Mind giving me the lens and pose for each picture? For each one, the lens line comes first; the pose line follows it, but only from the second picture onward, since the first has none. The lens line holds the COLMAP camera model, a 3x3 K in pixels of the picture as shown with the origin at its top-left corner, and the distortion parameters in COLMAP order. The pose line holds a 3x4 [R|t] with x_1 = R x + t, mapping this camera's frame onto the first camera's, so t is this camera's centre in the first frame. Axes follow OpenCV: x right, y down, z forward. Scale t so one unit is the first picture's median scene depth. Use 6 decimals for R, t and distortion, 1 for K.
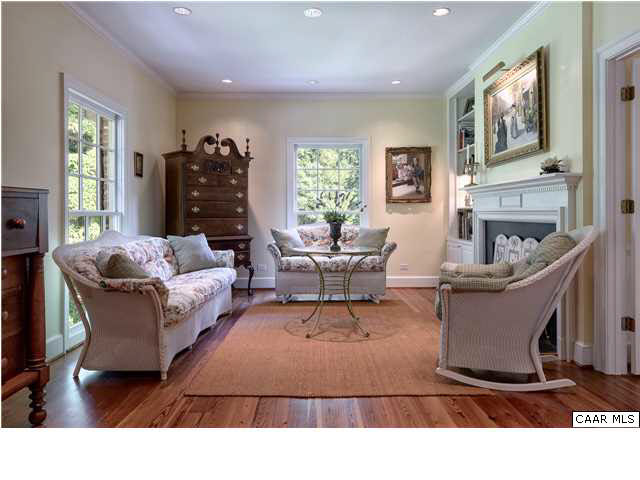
lens RADIAL K [[442.0, 0, 320.0], [0, 442.0, 215.3], [0, 0, 1]] dist [0.003452, -0.000311]
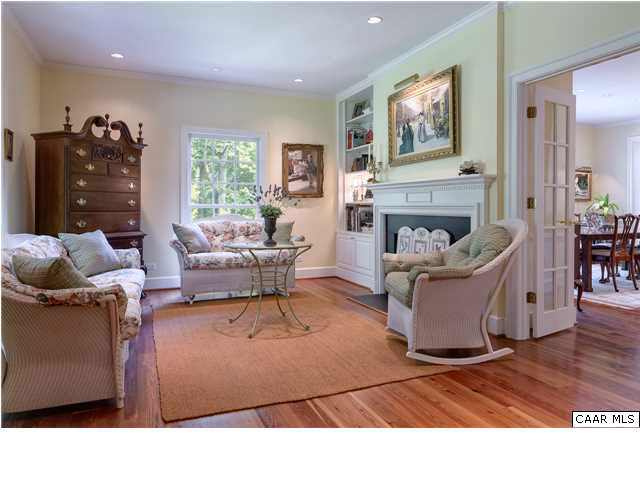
lens RADIAL K [[426.3, 0, 320.2], [0, 426.3, 209.1], [0, 0, 1]] dist [0.005871, -0.000637]
pose [[0.923204, 0.003824, 0.384290, -0.202628], [-0.003554, 0.999993, -0.001415, 0.000581], [-0.384293, -0.000060, 0.923211, 0.078430]]
